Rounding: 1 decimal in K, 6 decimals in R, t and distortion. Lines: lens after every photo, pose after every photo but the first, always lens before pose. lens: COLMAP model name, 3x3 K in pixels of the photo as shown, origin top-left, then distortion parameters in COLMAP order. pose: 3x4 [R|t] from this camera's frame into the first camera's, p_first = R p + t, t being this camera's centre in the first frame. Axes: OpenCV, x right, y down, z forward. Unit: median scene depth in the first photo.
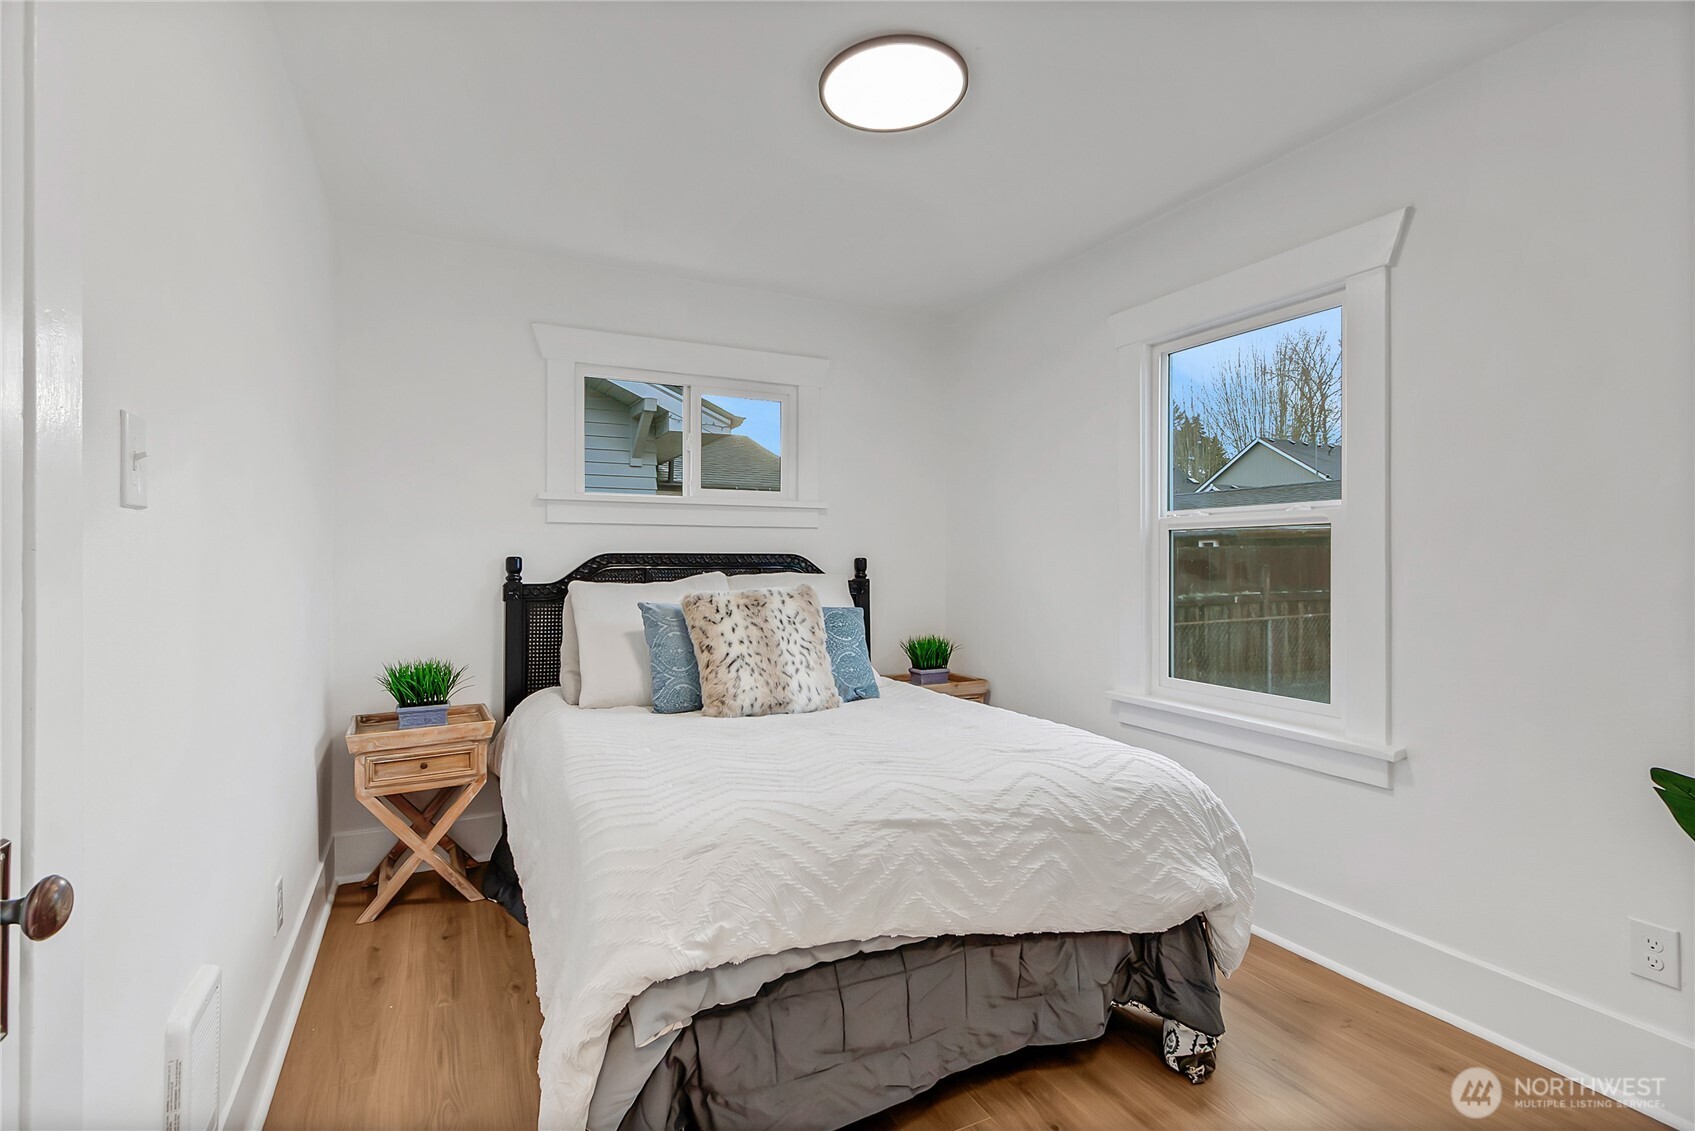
lens RADIAL K [[791.0, 0, 848.2], [0, 791.0, 550.3], [0, 0, 1]] dist [0.003771, 0.000655]
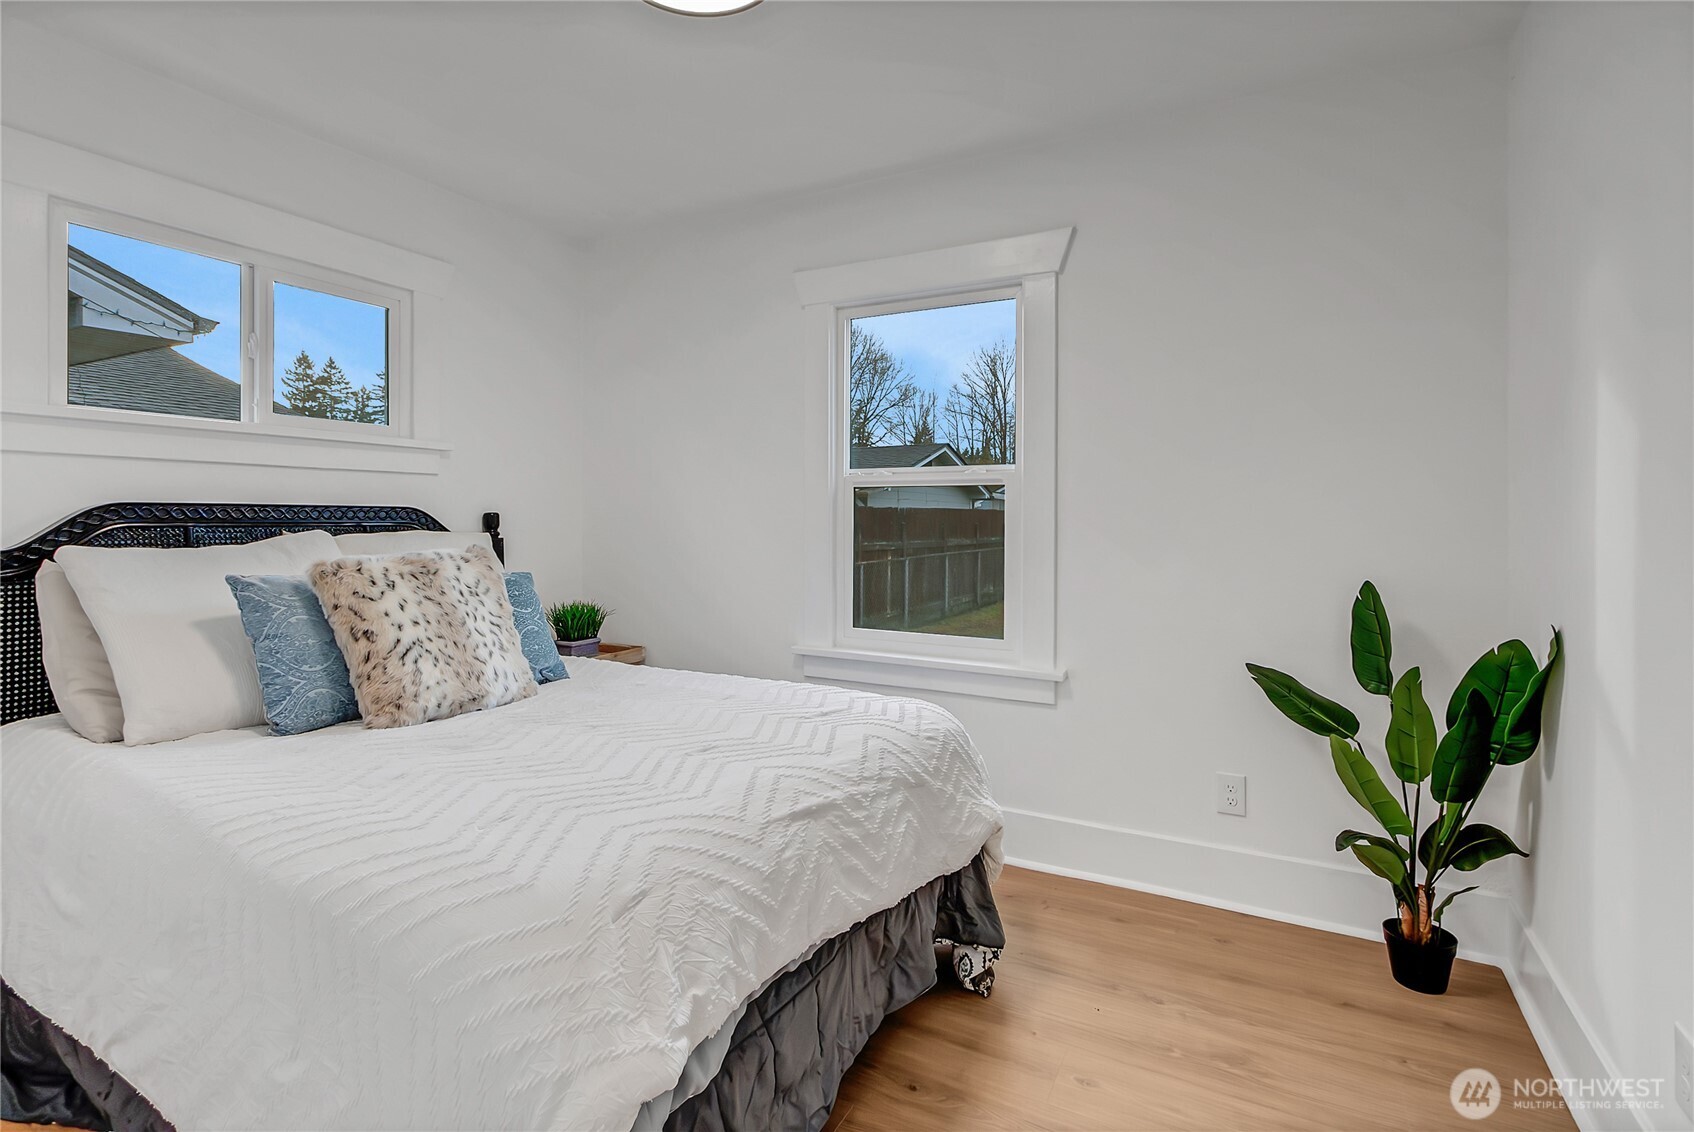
lens RADIAL K [[804.3, 0, 848.2], [0, 804.3, 521.1], [0, 0, 1]] dist [0.001494, 0.000458]
pose [[0.819920, 0.001102, 0.572477, -0.237034], [-0.010337, 0.999864, 0.012880, 0.006028], [-0.572385, -0.016478, 0.819820, 0.146341]]
